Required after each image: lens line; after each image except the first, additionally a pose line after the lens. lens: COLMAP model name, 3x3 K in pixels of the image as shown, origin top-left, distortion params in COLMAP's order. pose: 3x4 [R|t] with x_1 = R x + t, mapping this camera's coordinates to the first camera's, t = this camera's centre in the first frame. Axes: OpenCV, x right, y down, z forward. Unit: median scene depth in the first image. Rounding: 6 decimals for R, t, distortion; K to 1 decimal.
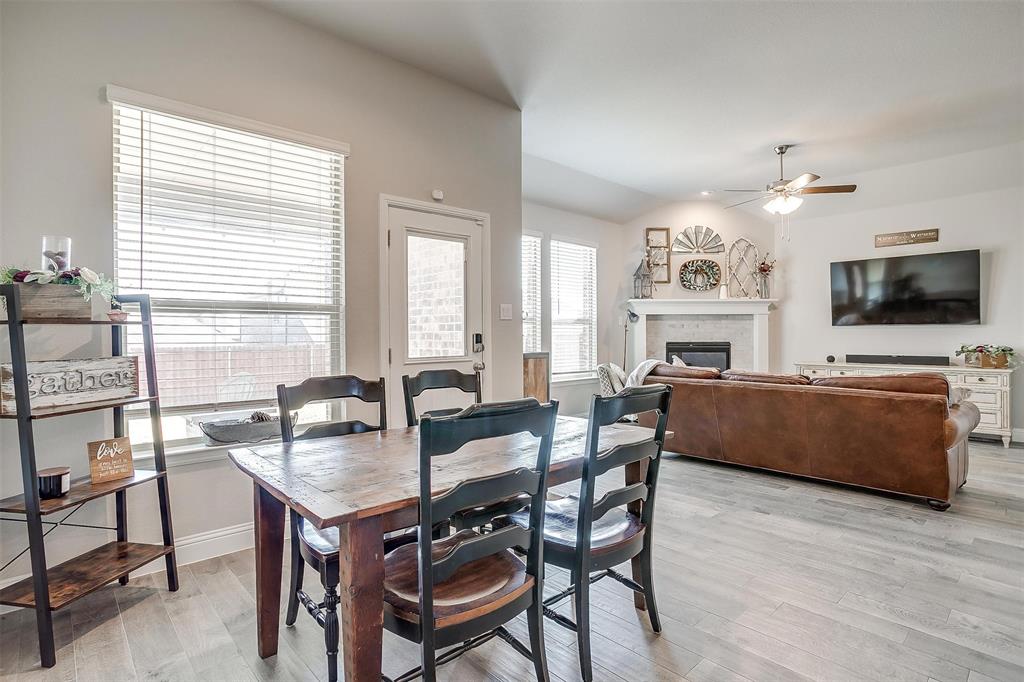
lens RADIAL K [[518.0, 0, 505.9], [0, 518.0, 335.9], [0, 0, 1]] dist [-0.057902, 0.030093]
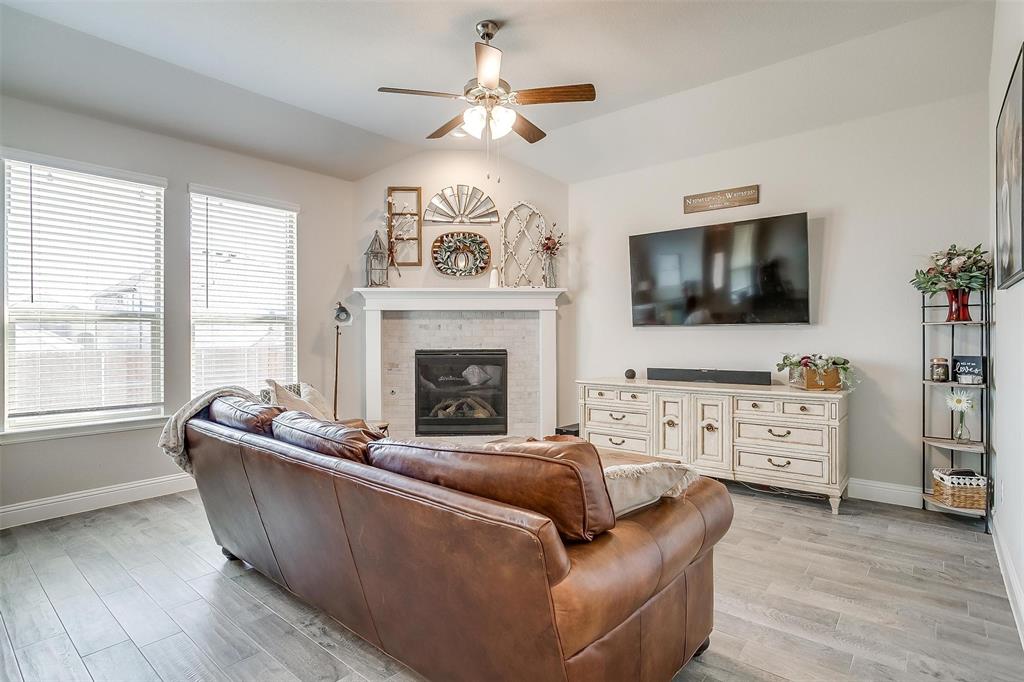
lens RADIAL K [[527.7, 0, 505.0], [0, 527.7, 334.5], [0, 0, 1]] dist [-0.045708, 0.001013]
pose [[0.992781, -0.000400, 0.119939, 0.415301], [0.001413, 0.999964, -0.008355, -0.003114], [-0.119932, 0.008464, 0.992746, 0.329020]]
